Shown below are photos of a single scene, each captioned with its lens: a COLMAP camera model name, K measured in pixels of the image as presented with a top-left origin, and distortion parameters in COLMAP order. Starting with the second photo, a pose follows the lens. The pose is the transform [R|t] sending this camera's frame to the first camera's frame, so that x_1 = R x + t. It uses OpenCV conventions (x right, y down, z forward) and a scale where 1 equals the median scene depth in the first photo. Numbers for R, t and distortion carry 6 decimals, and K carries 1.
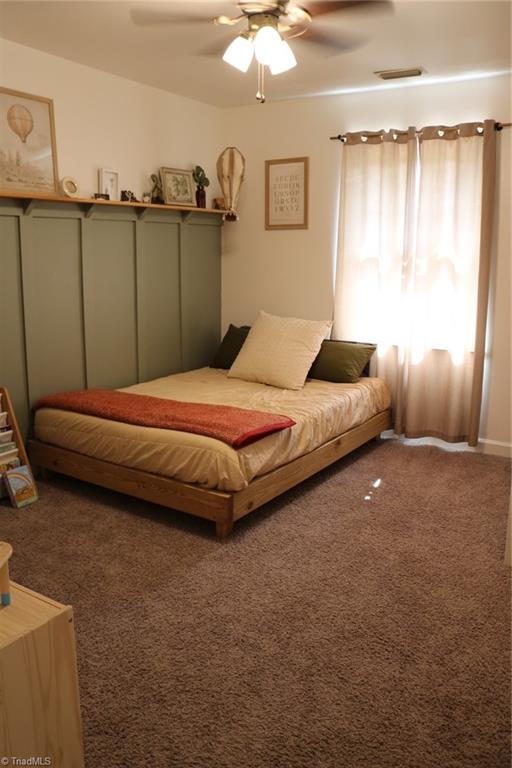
lens RADIAL K [[641.4, 0, 252.9], [0, 641.4, 381.5], [0, 0, 1]] dist [-0.151197, 0.123866]
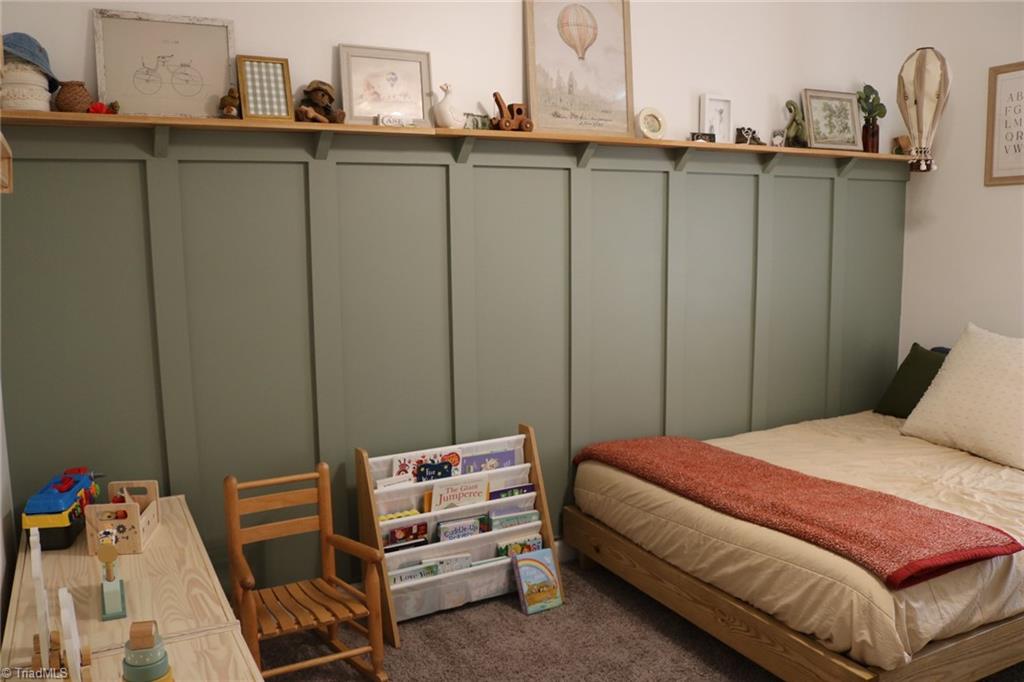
lens RADIAL K [[855.3, 0, 507.4], [0, 855.3, 340.3], [0, 0, 1]] dist [-0.151197, 0.123866]
pose [[0.872754, 0.049984, -0.485595, 0.014894], [-0.082047, 0.995613, -0.044980, -0.037218], [0.481217, 0.079098, 0.873026, 0.193673]]
